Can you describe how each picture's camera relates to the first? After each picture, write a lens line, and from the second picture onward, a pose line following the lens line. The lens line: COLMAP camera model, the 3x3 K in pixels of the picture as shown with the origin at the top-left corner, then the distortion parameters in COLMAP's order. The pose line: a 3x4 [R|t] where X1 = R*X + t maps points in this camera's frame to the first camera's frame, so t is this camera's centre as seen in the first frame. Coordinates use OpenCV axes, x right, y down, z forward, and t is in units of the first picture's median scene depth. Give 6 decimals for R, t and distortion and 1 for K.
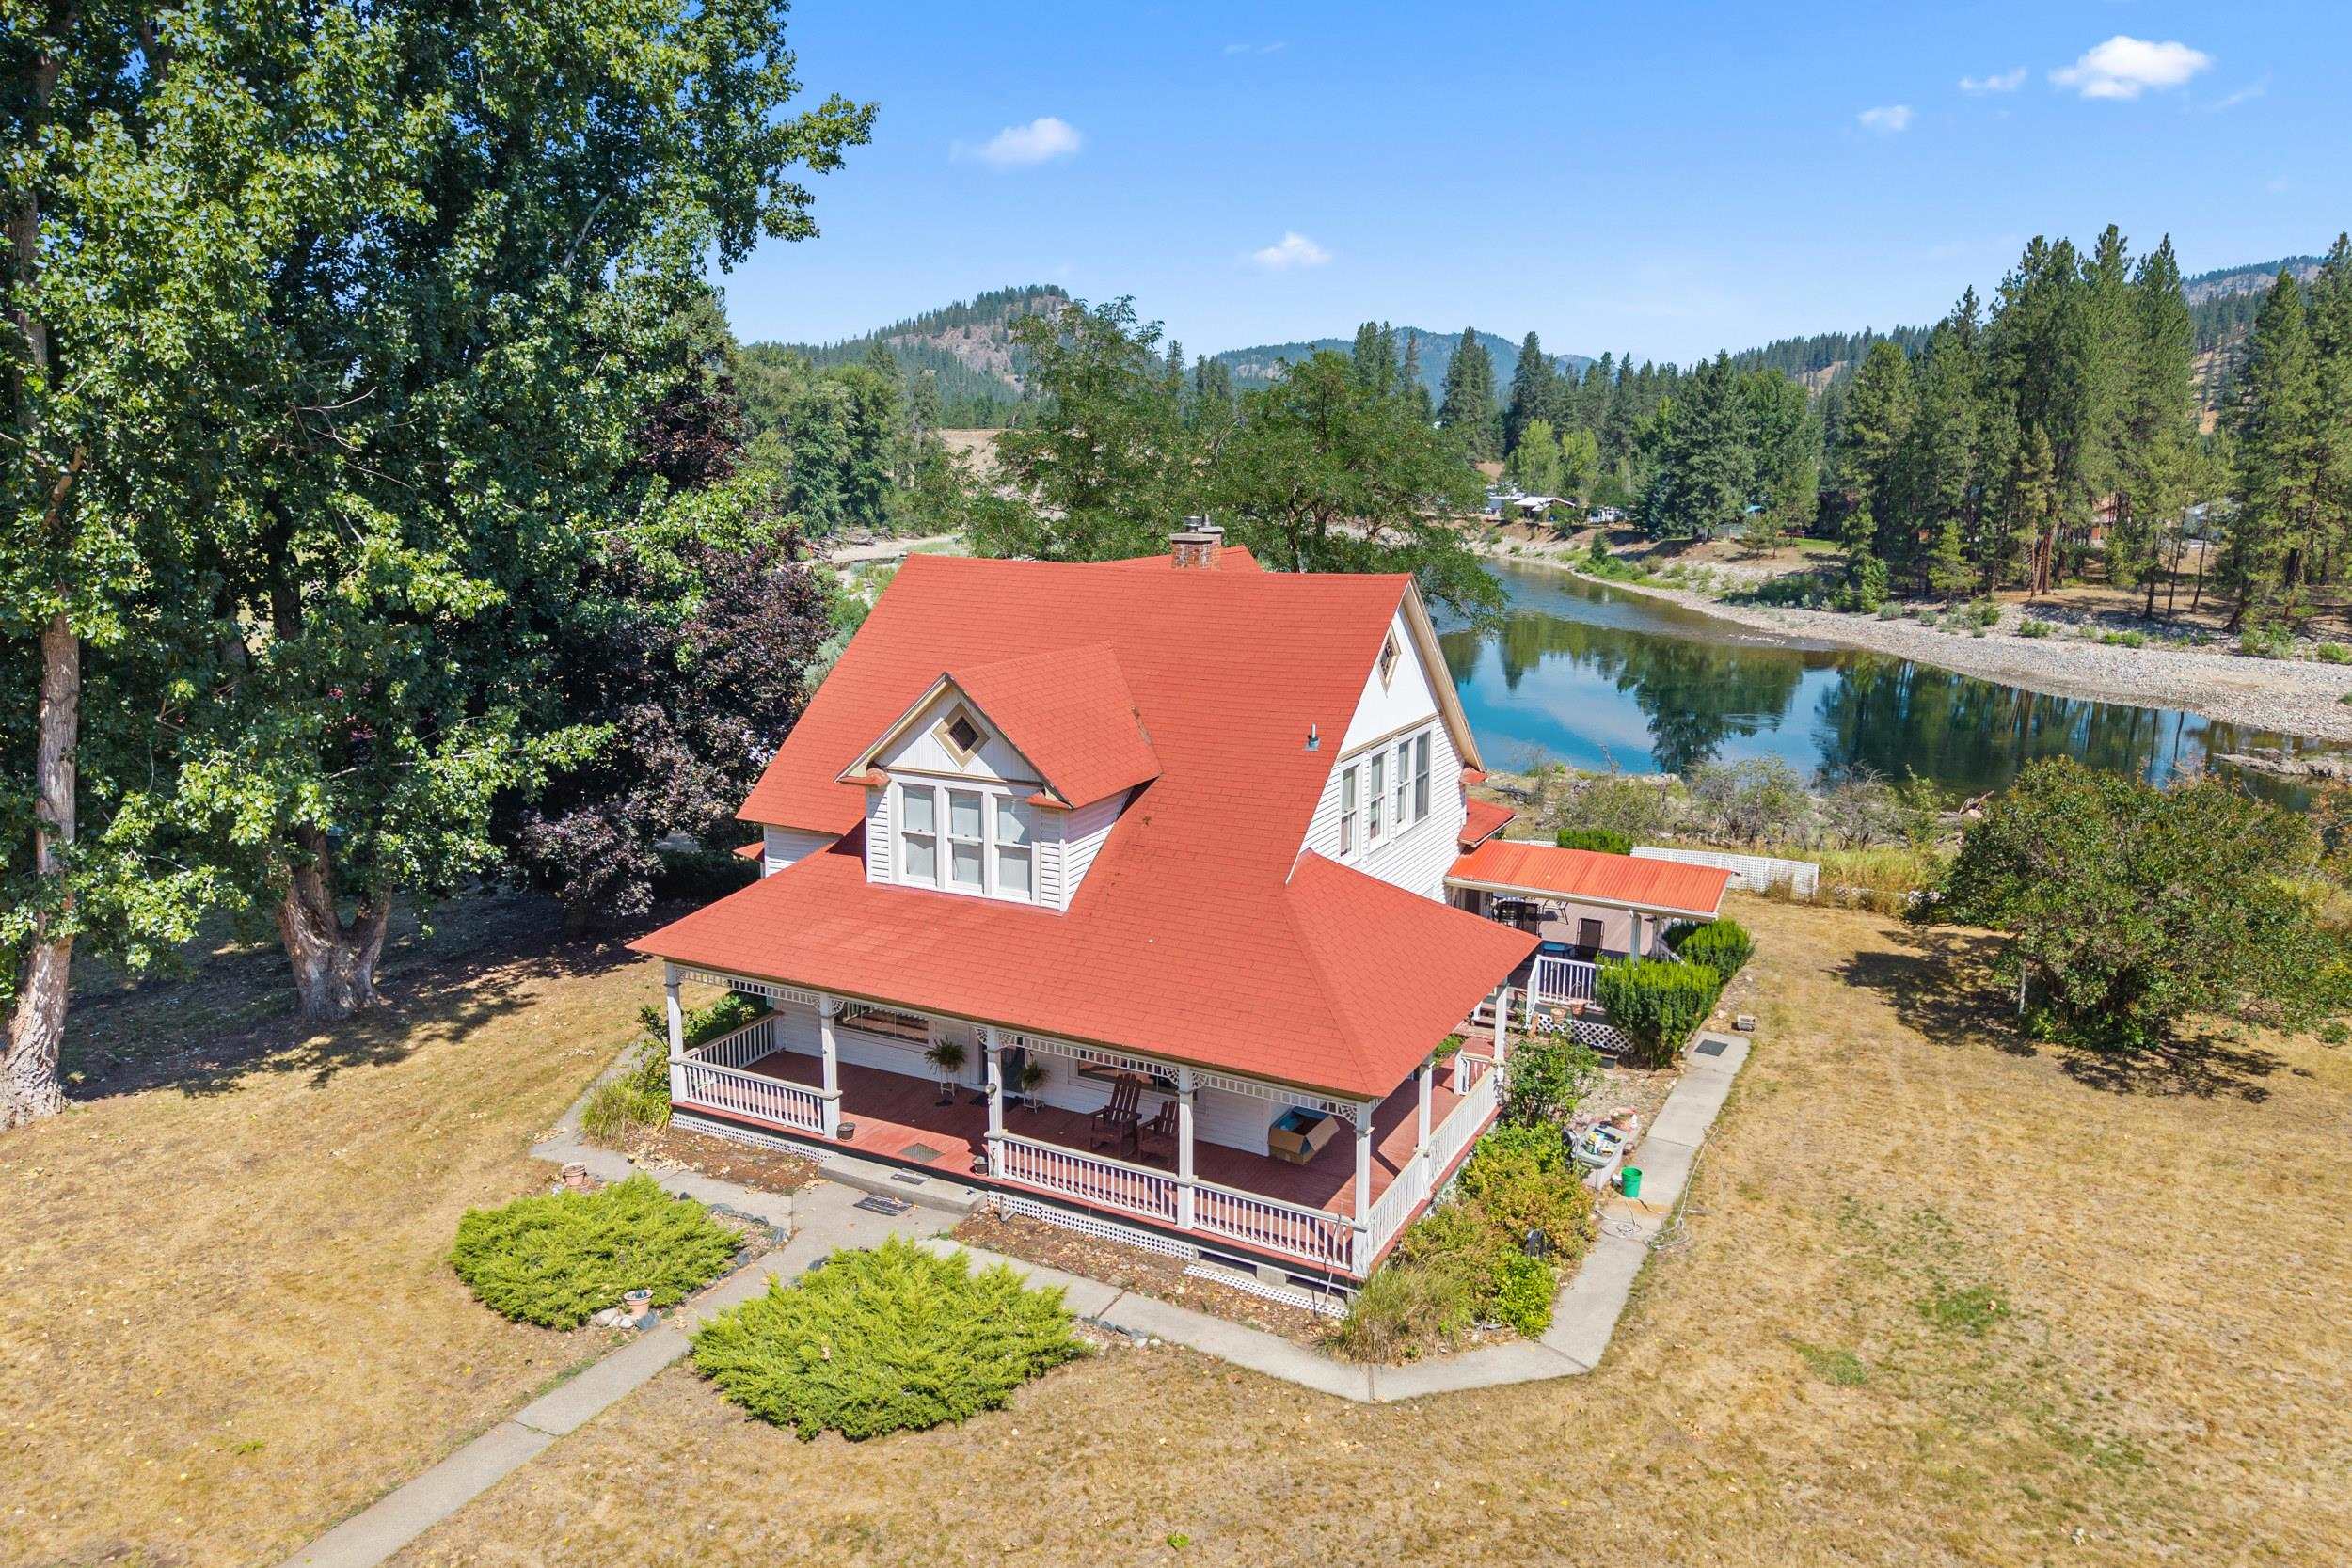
lens RADIAL K [[1601.5, 0, 1173.4], [0, 1601.5, 693.9], [0, 0, 1]] dist [-0.000700, -0.002407]
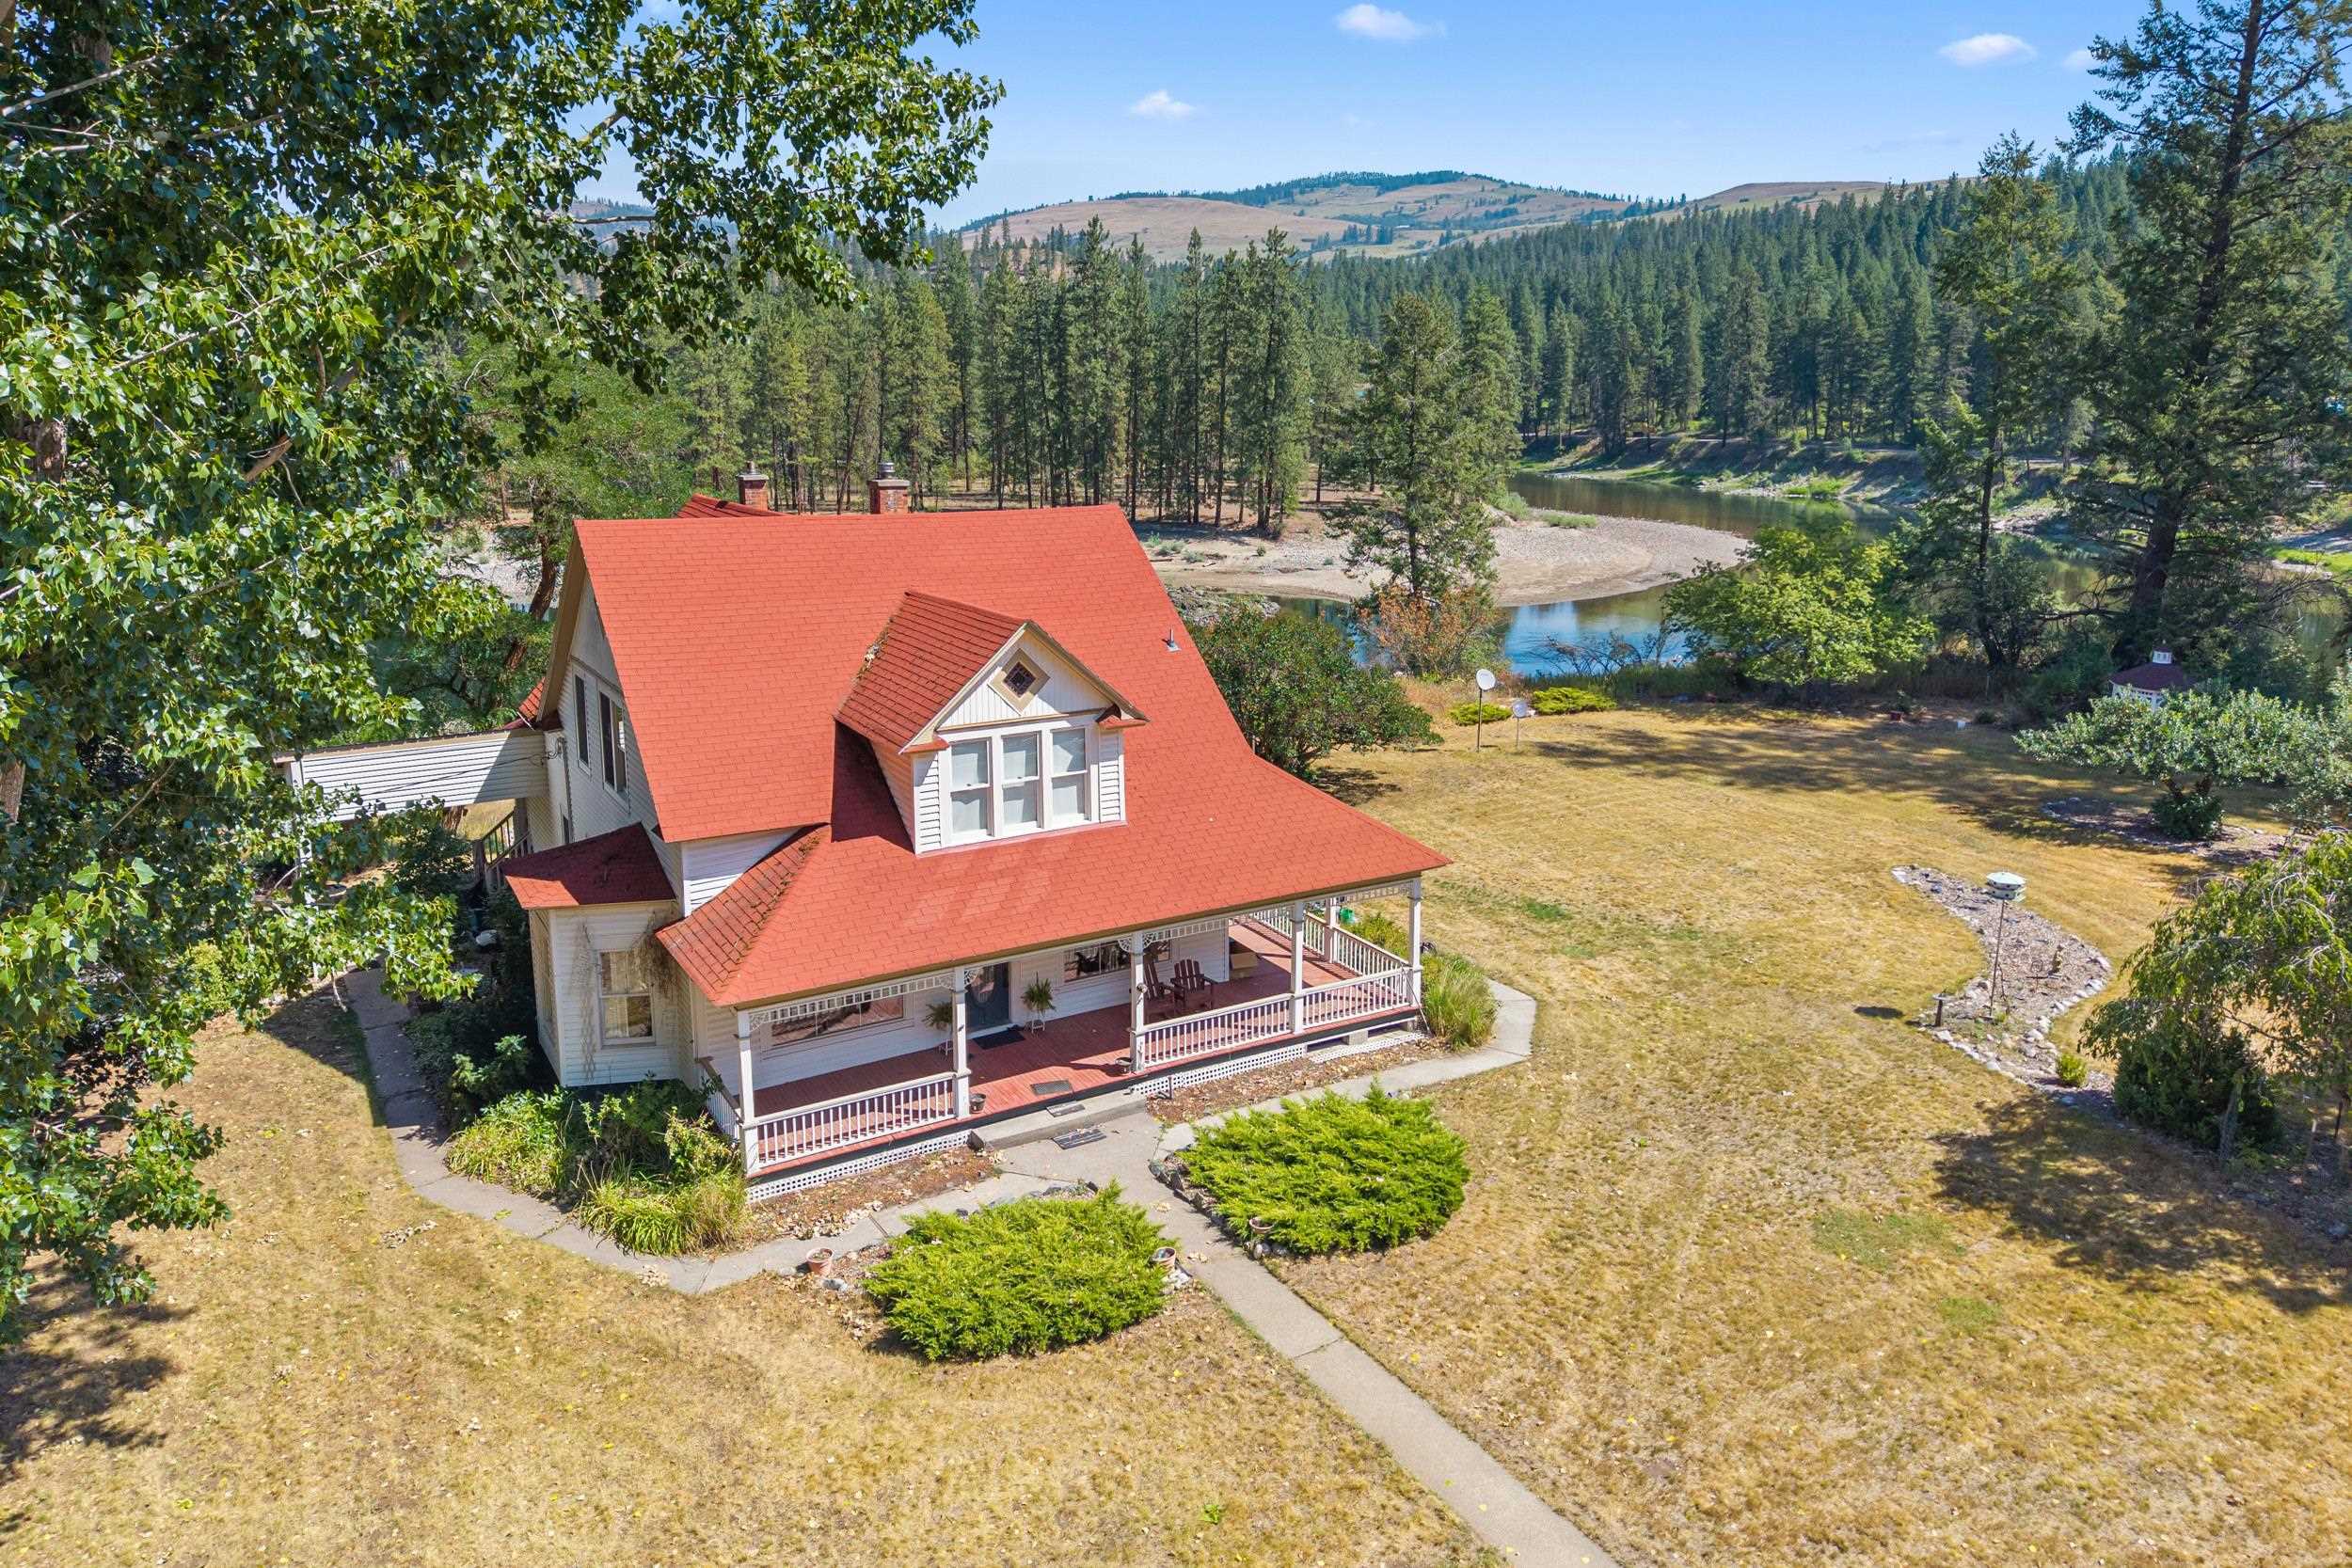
lens RADIAL K [[1601.5, 0, 1173.4], [0, 1601.5, 693.9], [0, 0, 1]] dist [-0.000700, -0.002407]
pose [[0.519477, -0.167314, 0.837943, -0.933963], [0.127128, 0.984862, 0.117838, -0.073026], [-0.844974, 0.045312, 0.532884, 0.374563]]
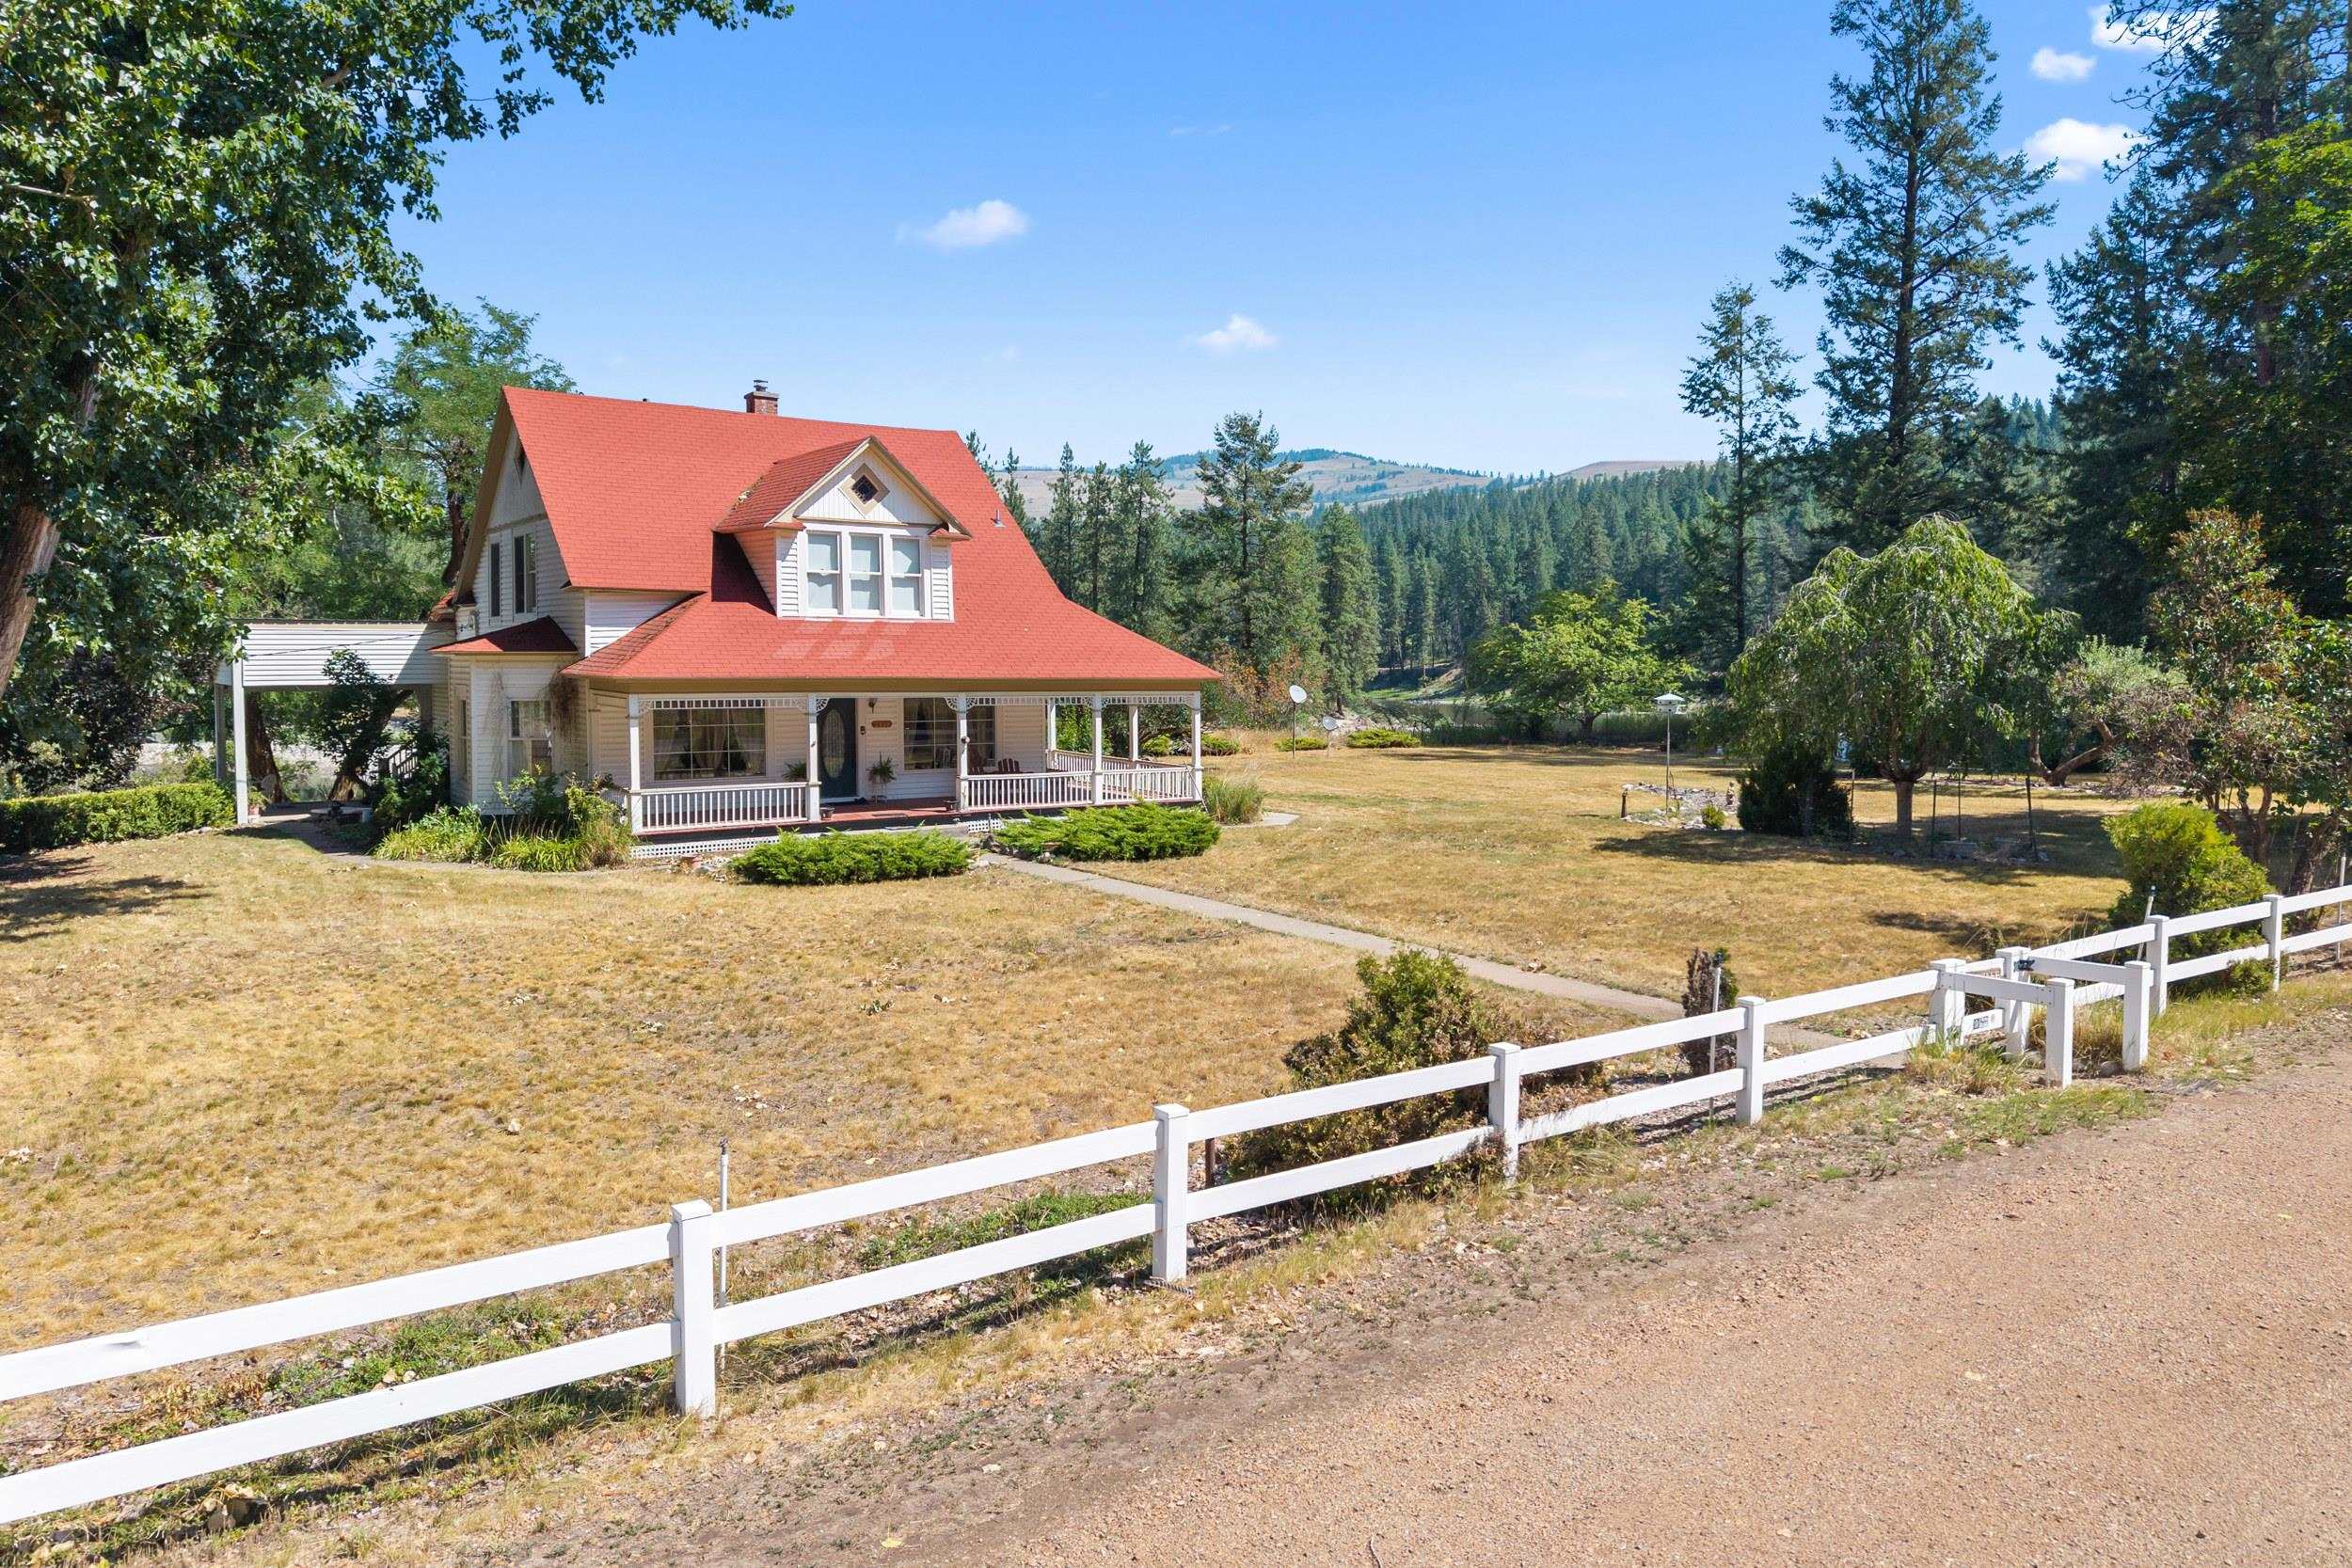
lens RADIAL K [[1619.9, 0, 1206.4], [0, 1619.9, 783.7], [0, 0, 1]] dist [-0.003999, -0.001704]
pose [[0.444235, -0.062159, 0.893751, -1.173024], [0.136548, 0.990633, 0.001026, 0.292618], [-0.885443, 0.121584, 0.448561, 0.211425]]
